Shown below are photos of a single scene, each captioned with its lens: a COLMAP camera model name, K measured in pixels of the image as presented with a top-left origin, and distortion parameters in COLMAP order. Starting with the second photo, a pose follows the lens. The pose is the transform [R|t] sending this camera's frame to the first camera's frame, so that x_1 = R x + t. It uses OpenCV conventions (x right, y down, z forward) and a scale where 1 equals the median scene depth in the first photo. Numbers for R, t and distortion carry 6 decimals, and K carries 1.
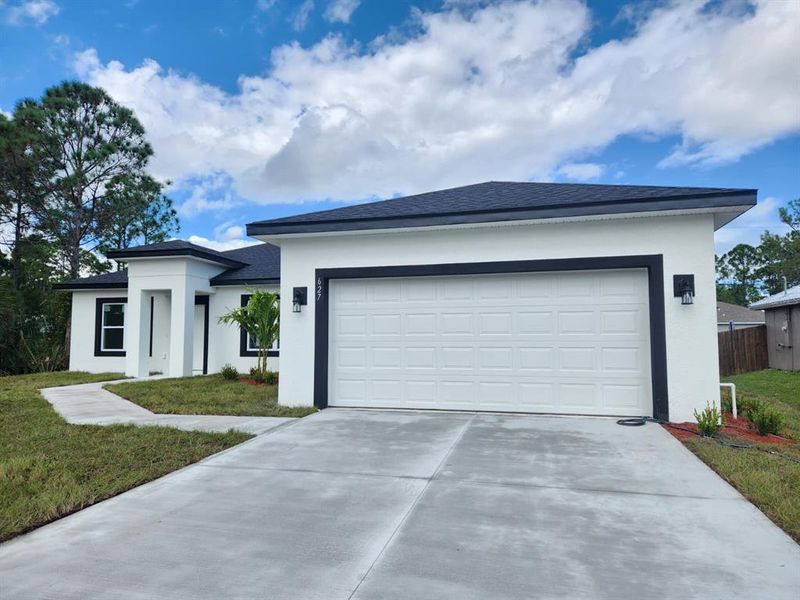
lens RADIAL K [[546.0, 0, 400.0], [0, 546.0, 300.0], [0, 0, 1]] dist [0.103366, -0.086526]
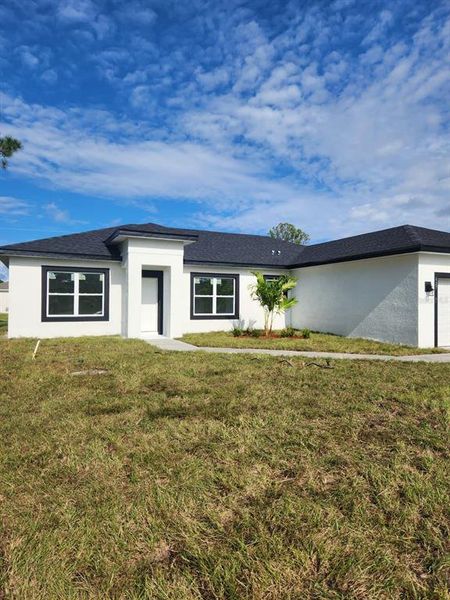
lens RADIAL K [[419.7, 0, 225.0], [0, 419.7, 300.0], [0, 0, 1]] dist [0.117779, -0.139391]
pose [[0.764436, 0.011770, 0.644592, -0.930418], [-0.056522, 0.997207, 0.048822, 0.002850], [-0.642217, -0.073755, 0.762966, 0.210706]]
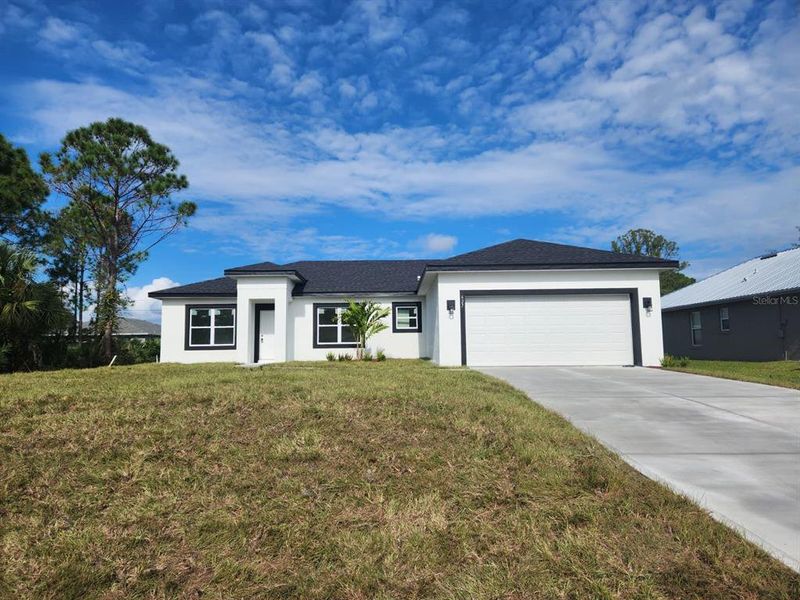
lens RADIAL K [[539.9, 0, 376.3], [0, 539.9, 298.9], [0, 0, 1]] dist [0.028890, -0.000740]
pose [[0.964845, 0.015084, 0.262388, -0.527671], [-0.009779, 0.999721, -0.021511, 0.007302], [-0.262639, 0.018189, 0.964723, -0.349687]]
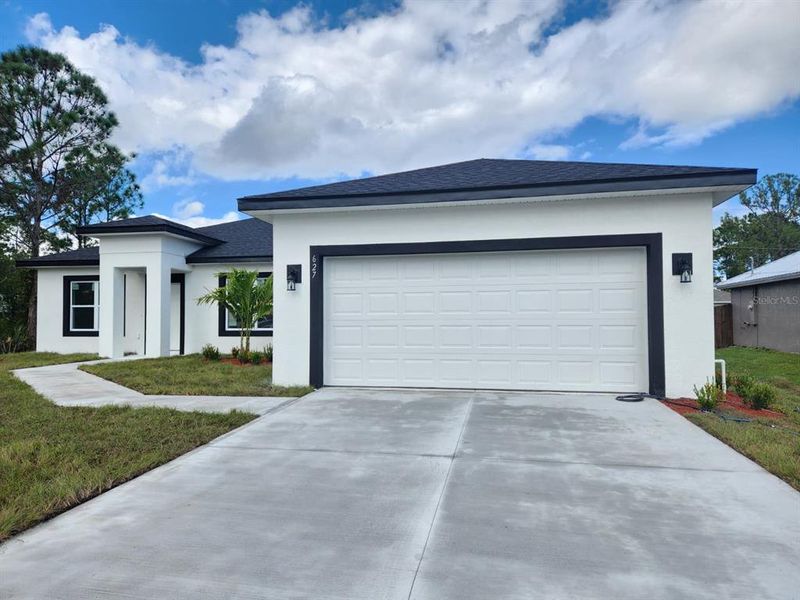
lens RADIAL K [[546.0, 0, 400.0], [0, 546.0, 300.0], [0, 0, 1]] dist [0.103366, -0.086526]
pose [[0.998187, 0.000097, 0.060186, -0.031417], [-0.002311, 0.999323, 0.036712, 0.001836], [-0.060142, -0.036784, 0.997512, 0.008222]]
